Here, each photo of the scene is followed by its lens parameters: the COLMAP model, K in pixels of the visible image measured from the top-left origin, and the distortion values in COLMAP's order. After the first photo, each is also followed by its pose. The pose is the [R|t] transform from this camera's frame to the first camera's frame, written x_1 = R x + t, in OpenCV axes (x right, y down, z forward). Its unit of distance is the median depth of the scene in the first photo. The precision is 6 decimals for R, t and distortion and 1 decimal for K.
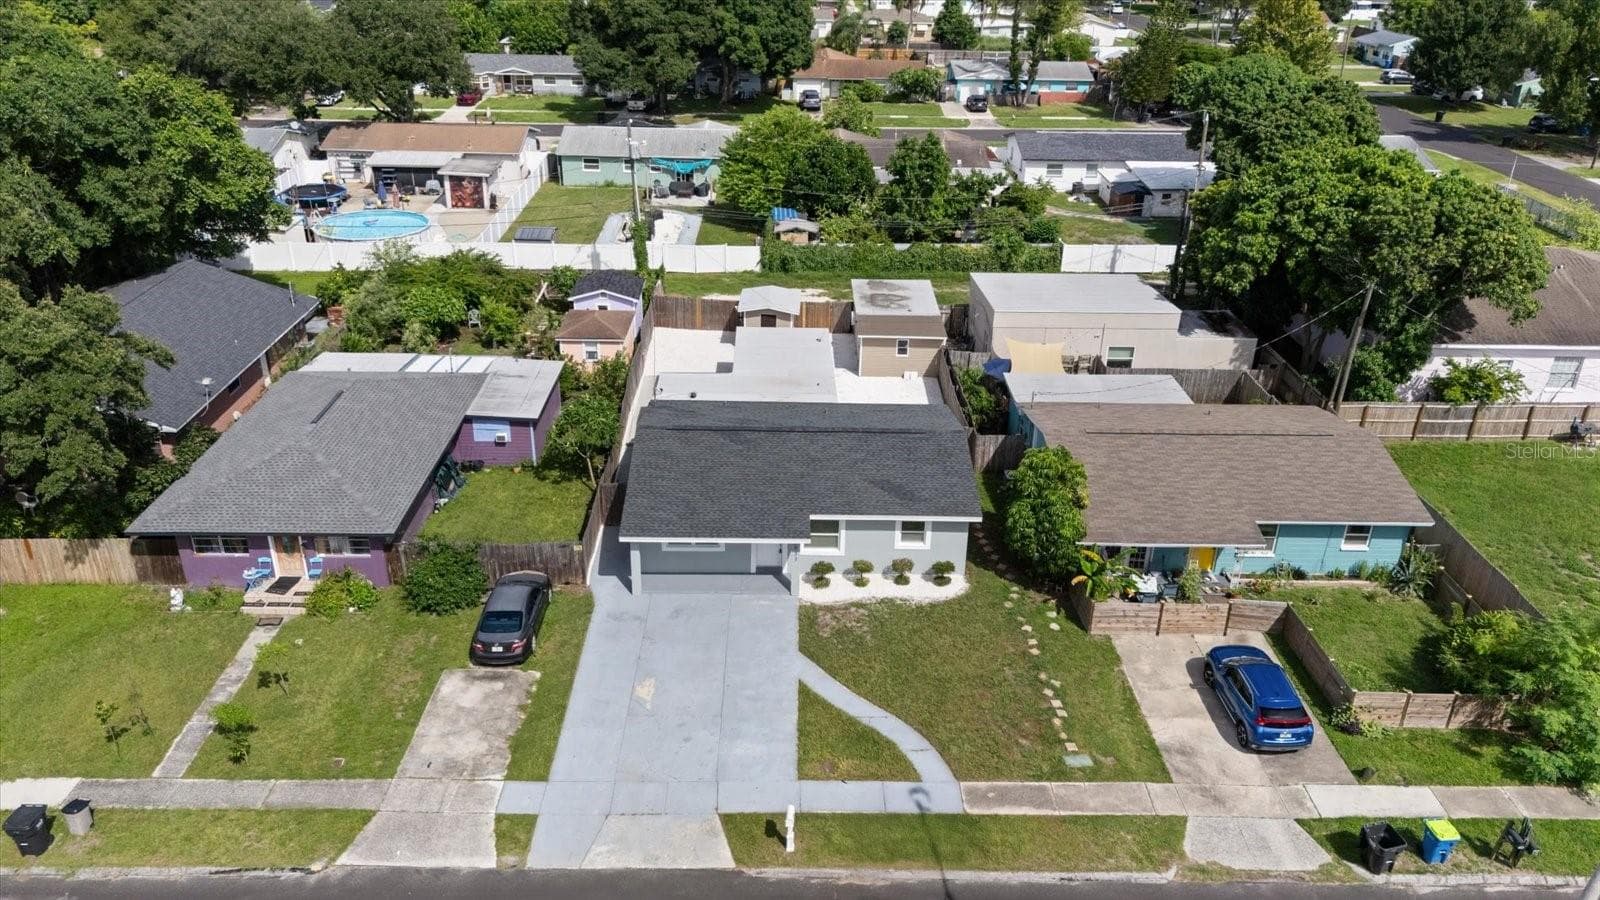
lens RADIAL K [[1169.5, 0, 800.0], [0, 1169.5, 450.0], [0, 0, 1]] dist [0.091257, -0.103158]
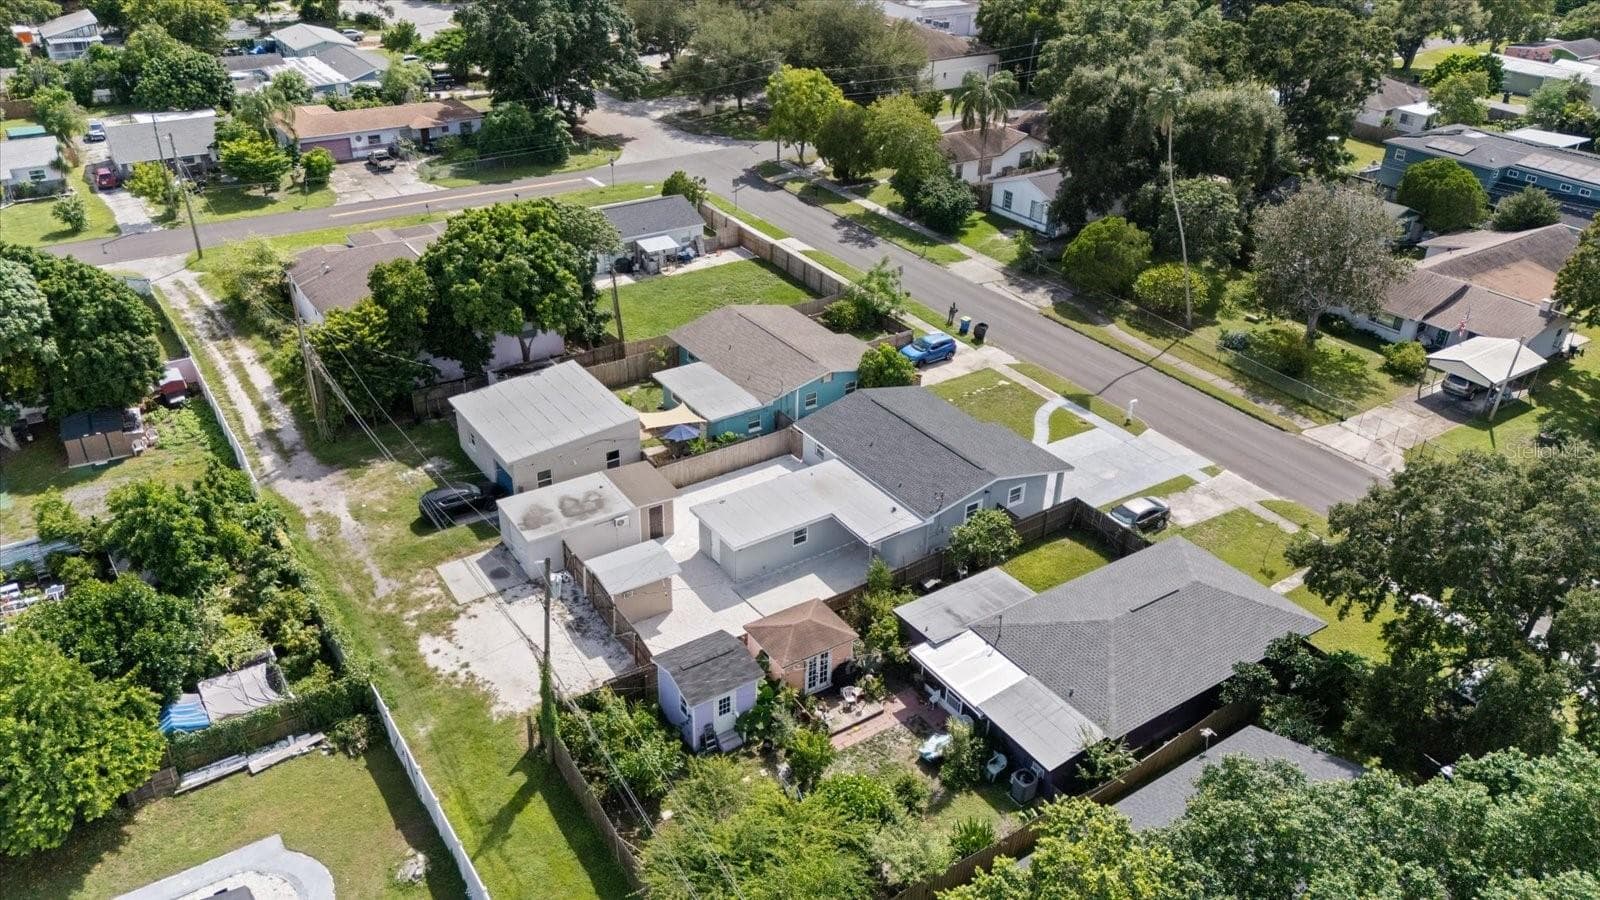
lens RADIAL K [[1169.5, 0, 800.0], [0, 1169.5, 450.0], [0, 0, 1]] dist [0.091257, -0.103158]
pose [[-0.551033, -0.437341, 0.710700, -1.028254], [0.329663, 0.668303, 0.666853, -1.095928], [-0.766606, 0.601750, -0.224082, 1.521962]]
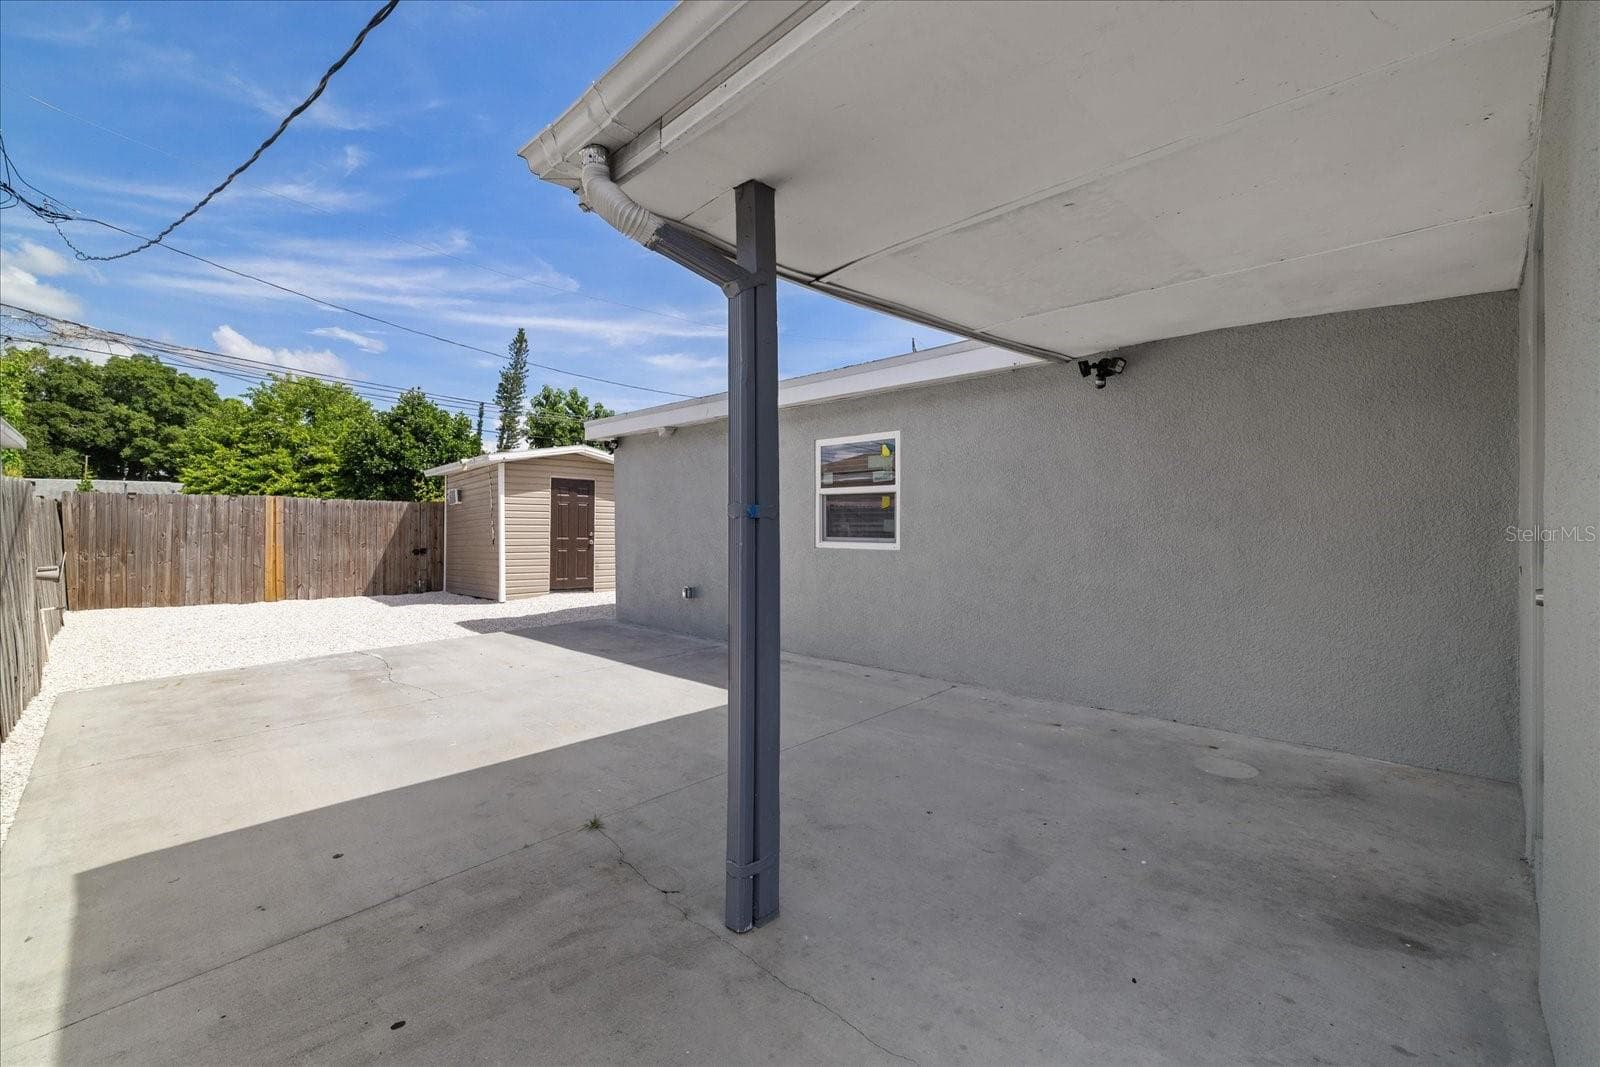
lens RADIAL K [[697.1, 0, 795.2], [0, 697.1, 518.5], [0, 0, 1]] dist [0.000657, 0.000298]
pose [[0.726441, -0.015100, 0.687062, -0.166771], [0.310588, 0.899045, -0.308631, -0.029899], [-0.613040, 0.437595, 0.657794, 1.150543]]
